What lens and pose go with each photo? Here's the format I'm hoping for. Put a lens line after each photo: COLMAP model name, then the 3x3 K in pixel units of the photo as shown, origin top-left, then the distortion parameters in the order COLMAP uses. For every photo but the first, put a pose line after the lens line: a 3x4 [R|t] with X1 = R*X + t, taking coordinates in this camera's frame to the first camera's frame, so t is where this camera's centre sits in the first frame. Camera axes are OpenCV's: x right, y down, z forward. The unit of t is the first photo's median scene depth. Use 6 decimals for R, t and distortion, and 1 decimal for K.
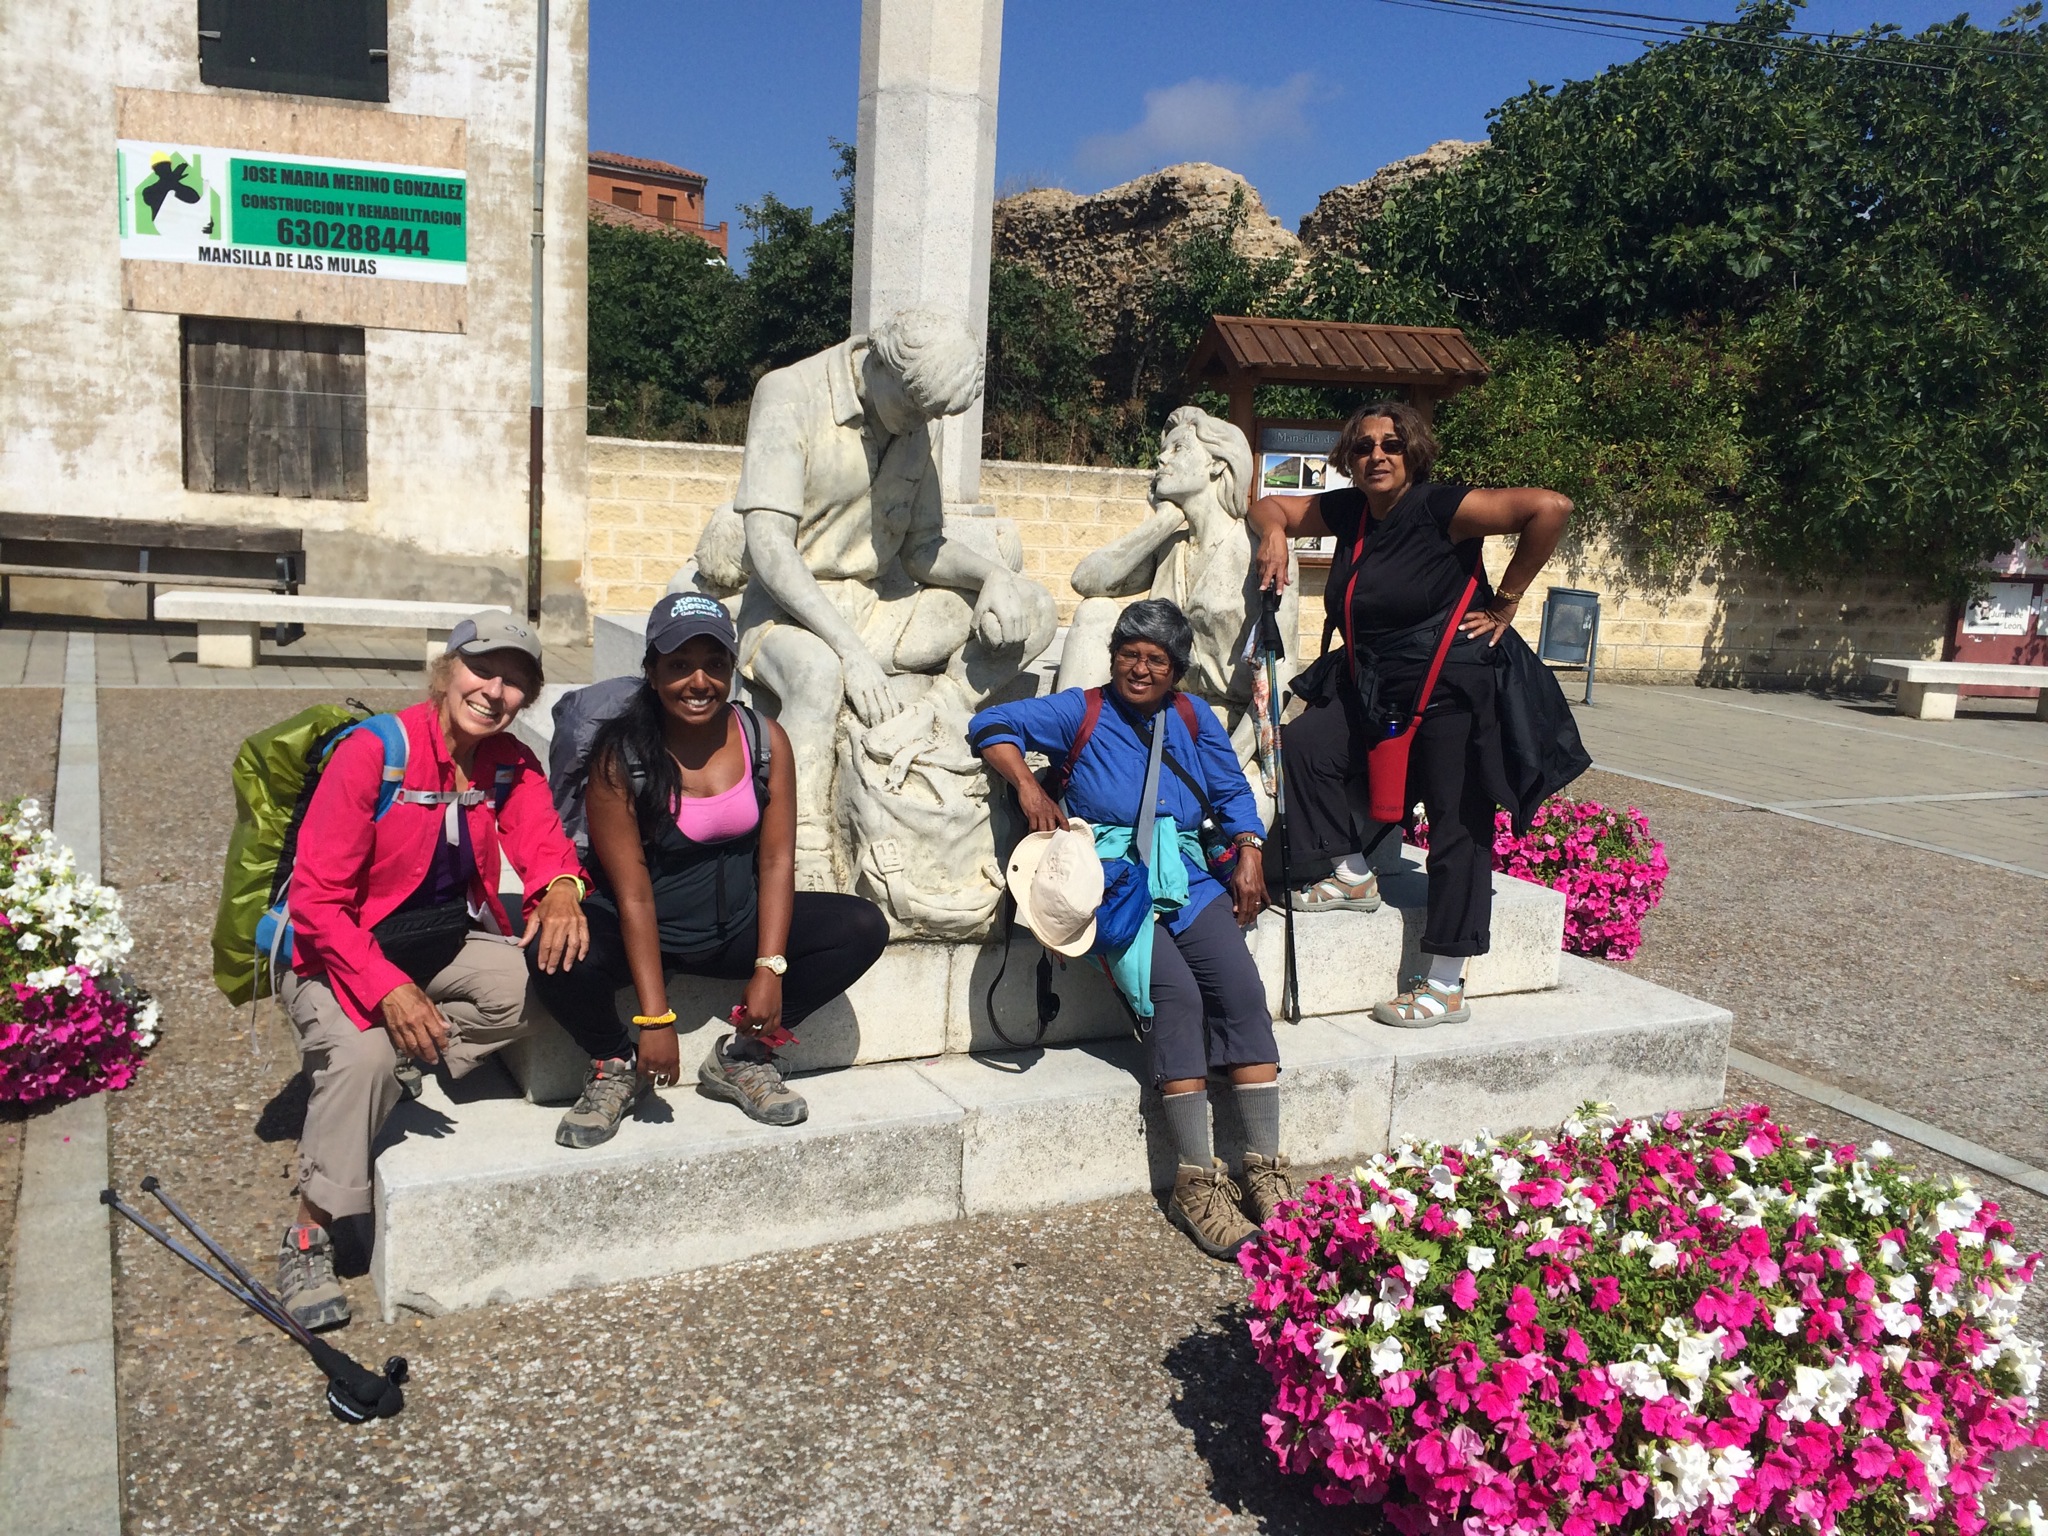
lens RADIAL K [[1768.7, 0, 1011.8], [0, 1768.7, 775.9], [0, 0, 1]] dist [0.096683, -0.139938]
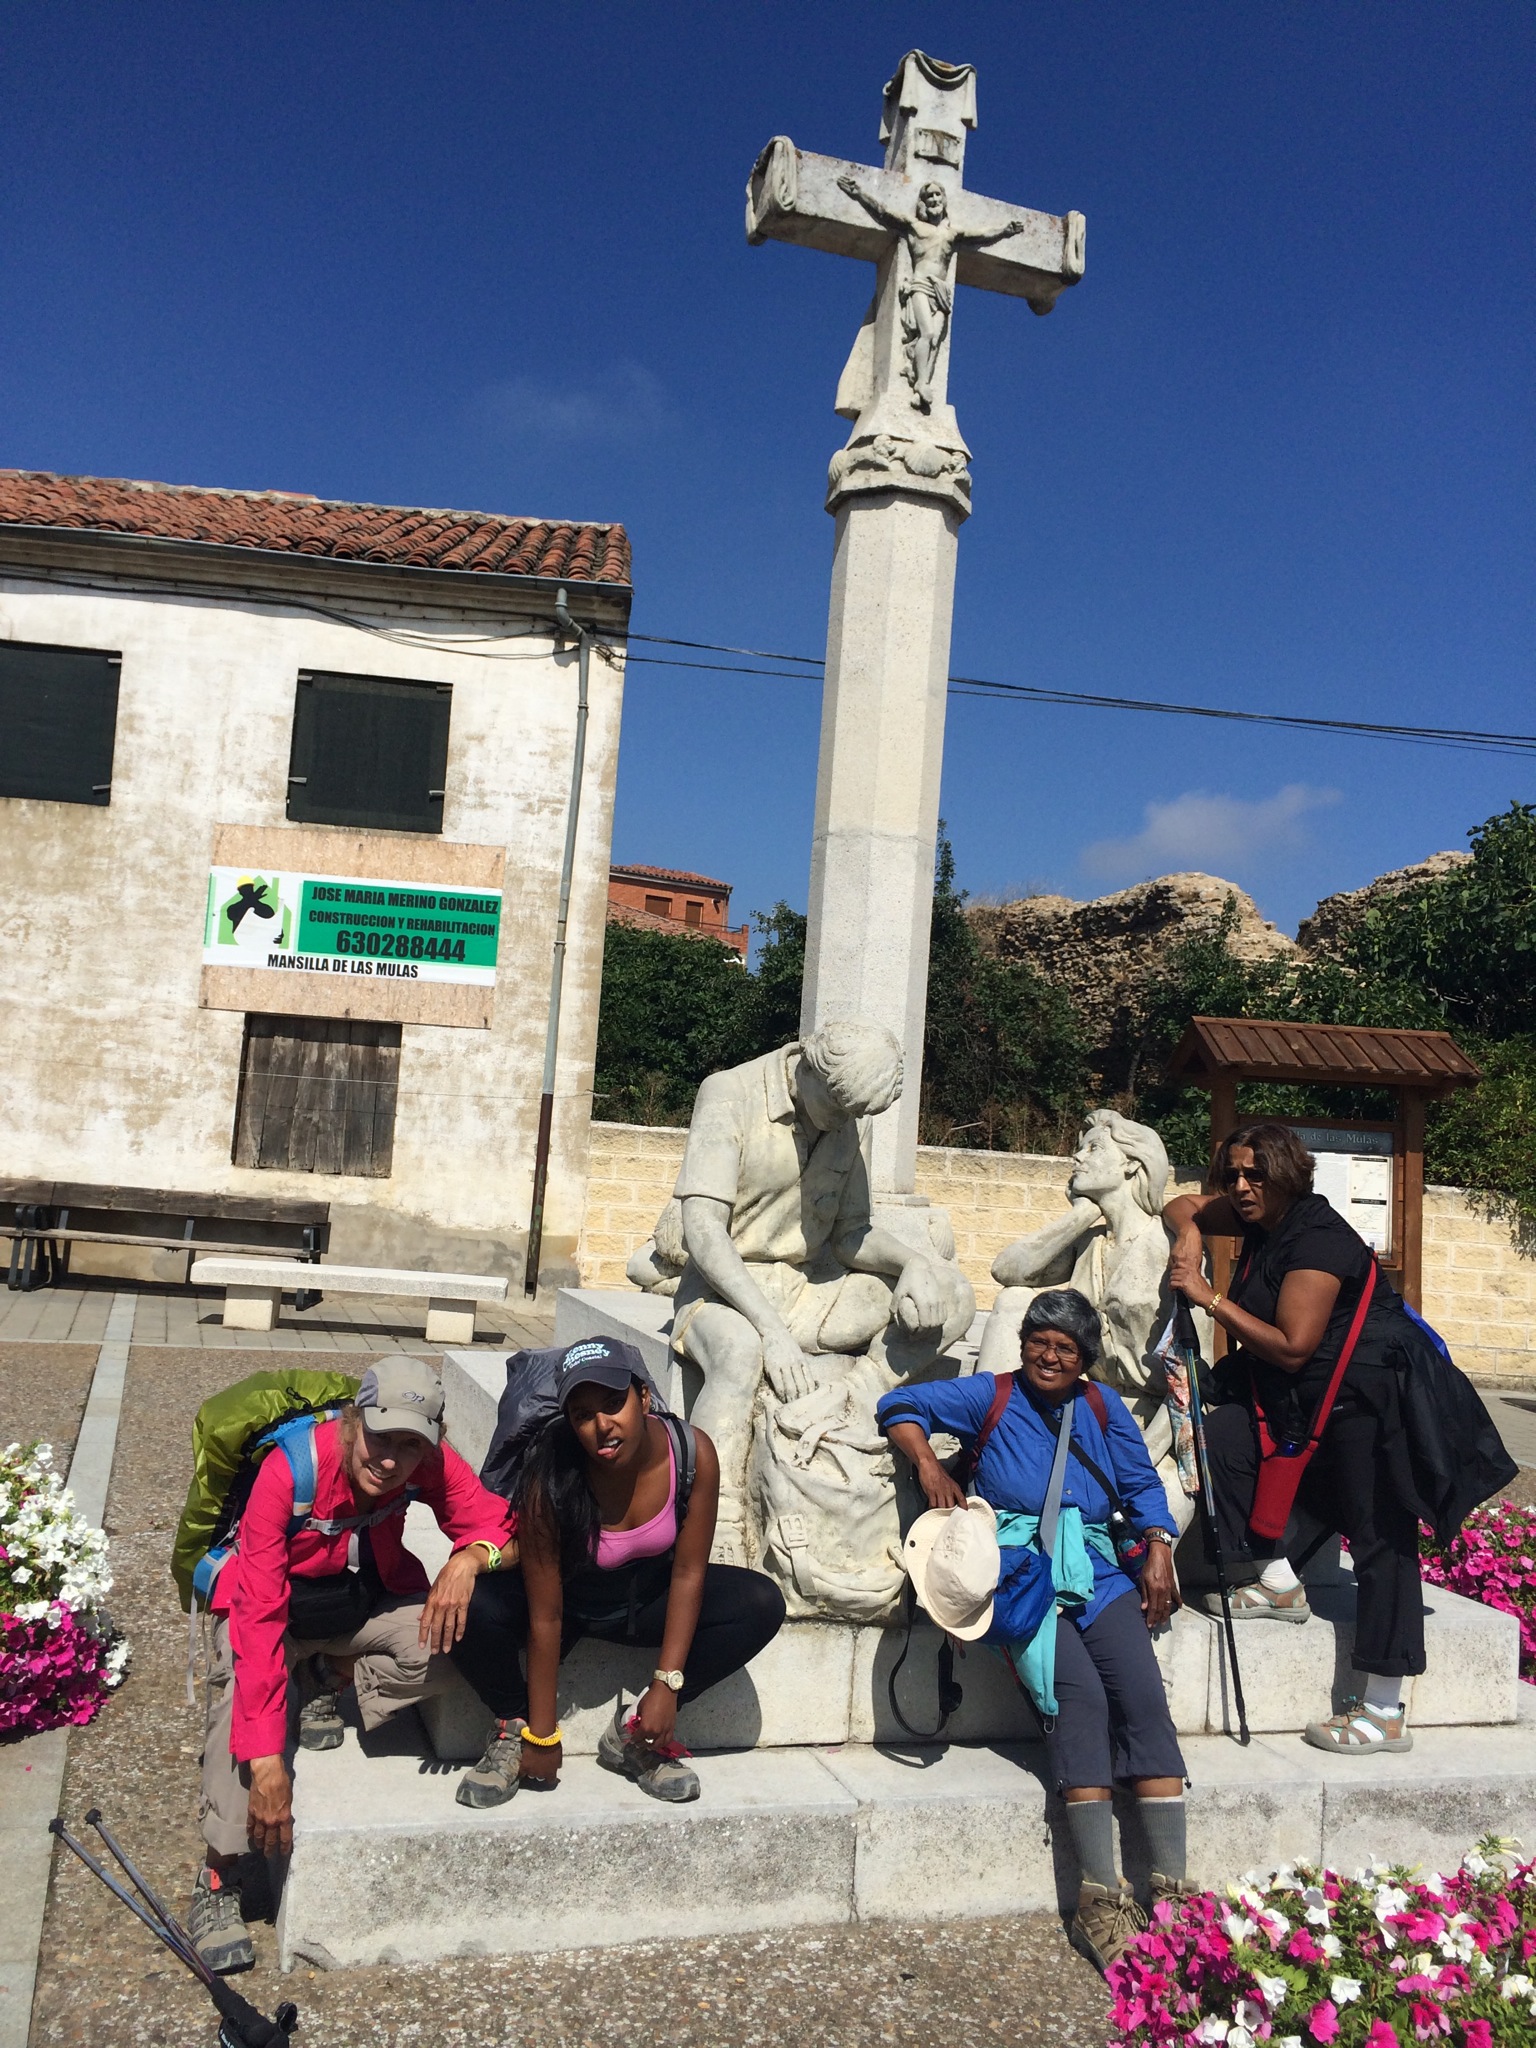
lens RADIAL K [[1768.7, 0, 757.5], [0, 1768.7, 1024.5], [0, 0, 1]] dist [0.096683, -0.139938]
pose [[0.989018, 0.009299, -0.147500, 0.025941], [-0.044598, 0.970273, -0.237868, 0.002754], [0.140903, 0.241834, 0.960033, -0.033873]]
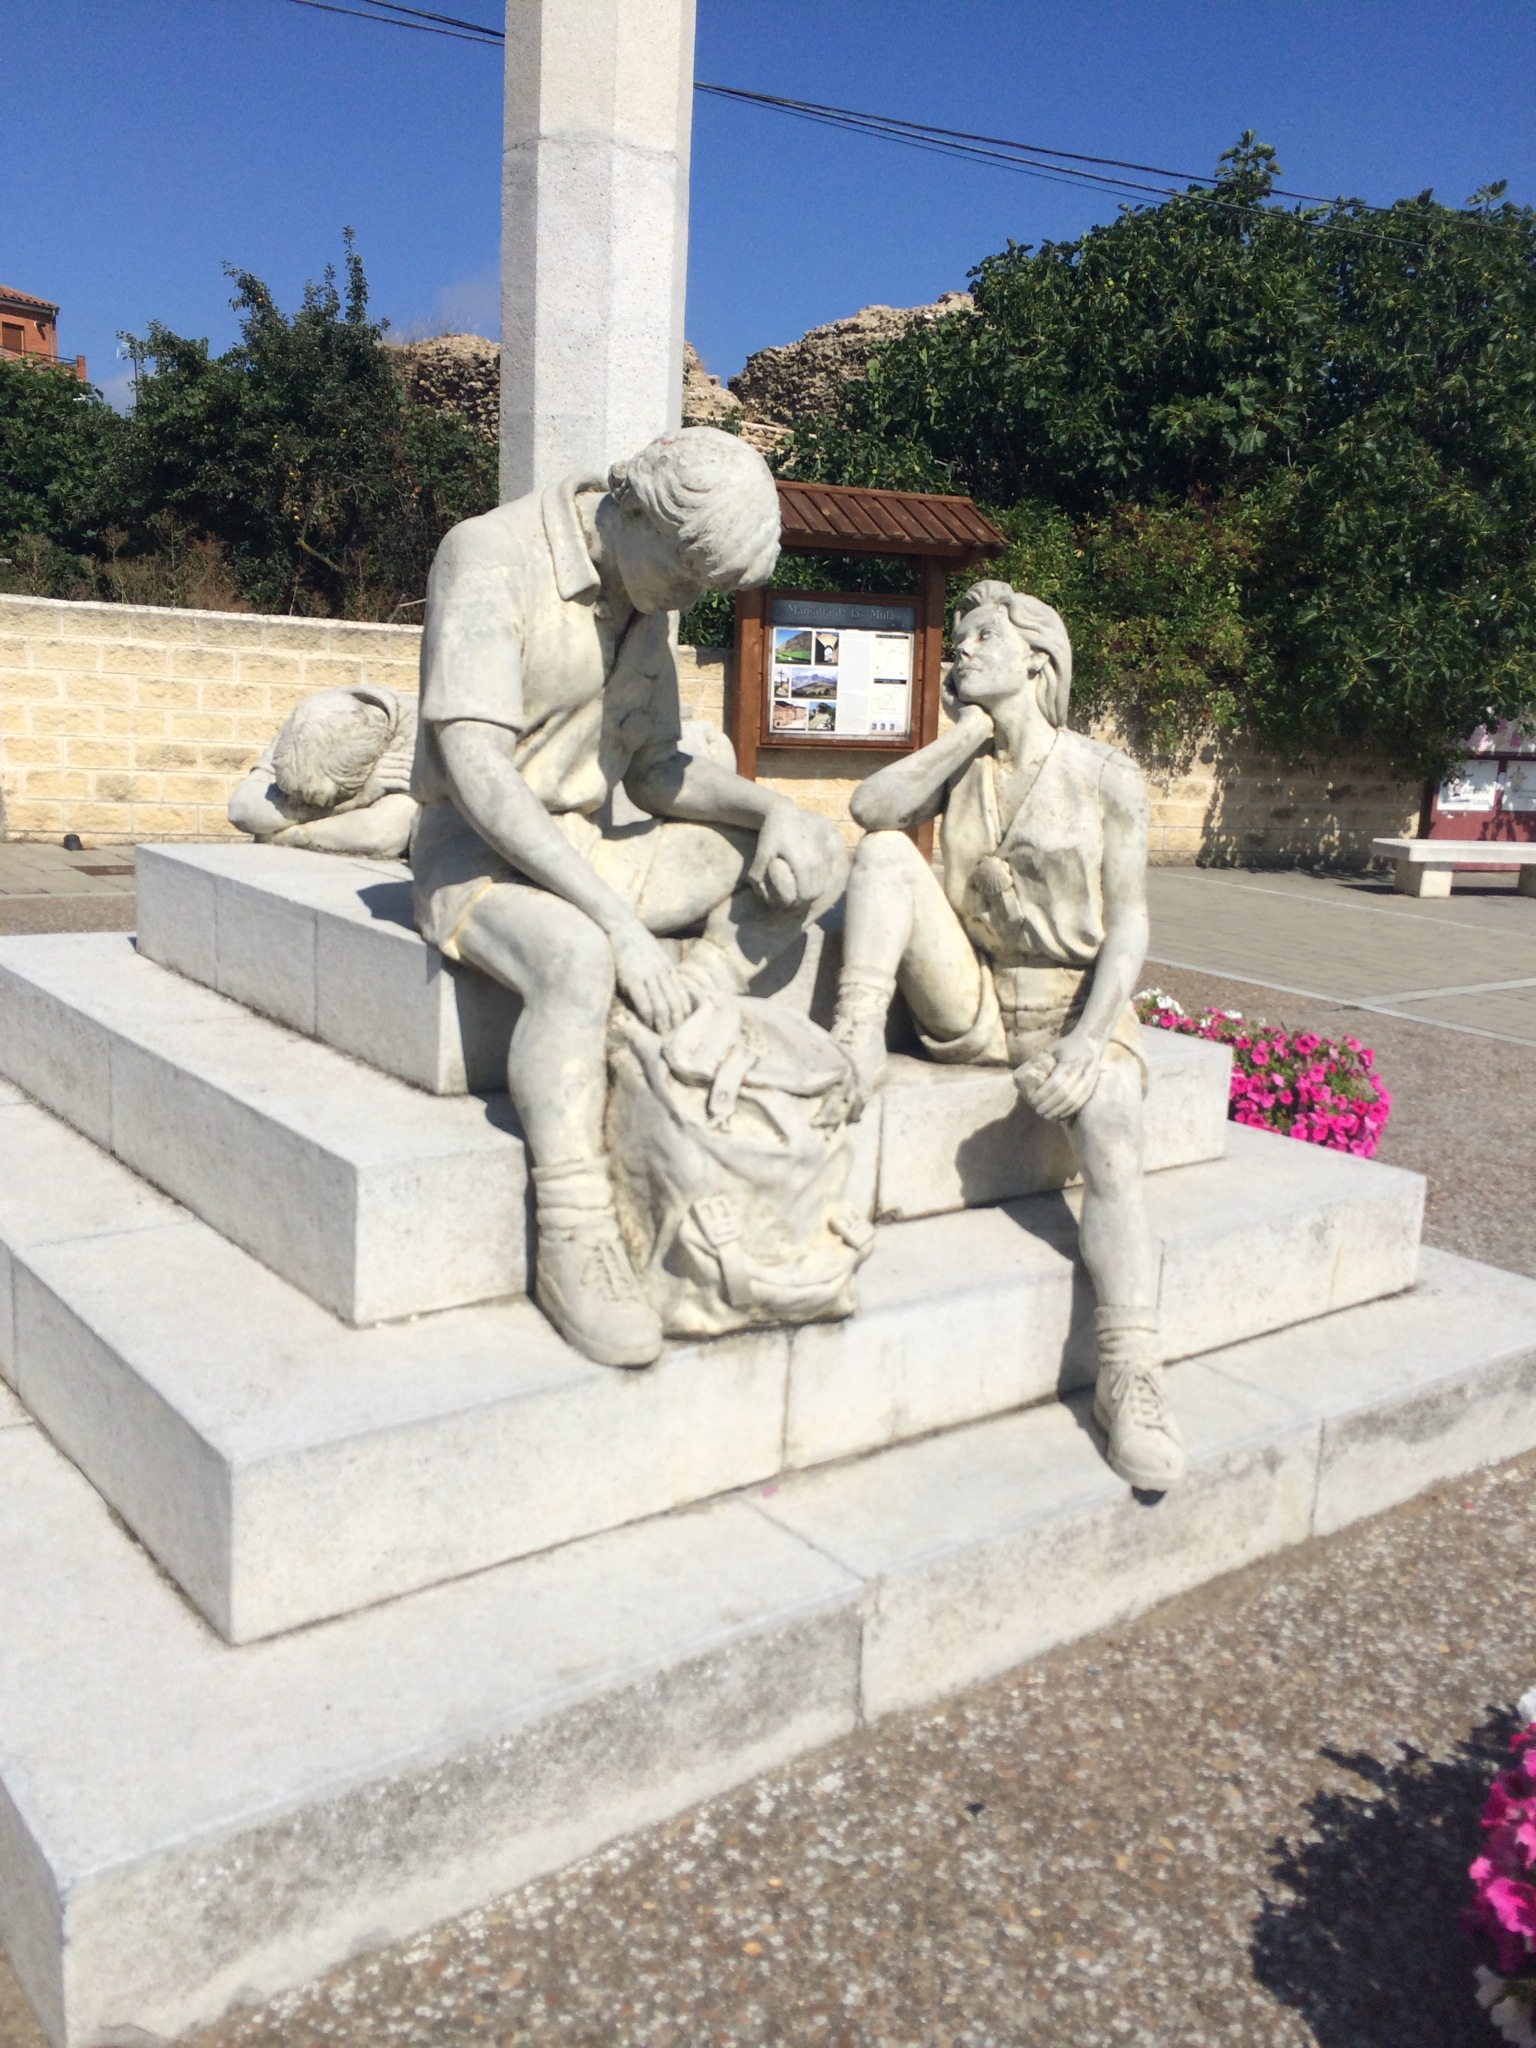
lens RADIAL K [[1735.8, 0, 784.0], [0, 1735.8, 1042.7], [0, 0, 1]] dist [0.092909, -0.132585]
pose [[0.978301, -0.039401, 0.203410, -0.078707], [0.027471, 0.997751, 0.061145, -0.029103], [-0.205361, -0.054231, 0.977183, 0.136756]]
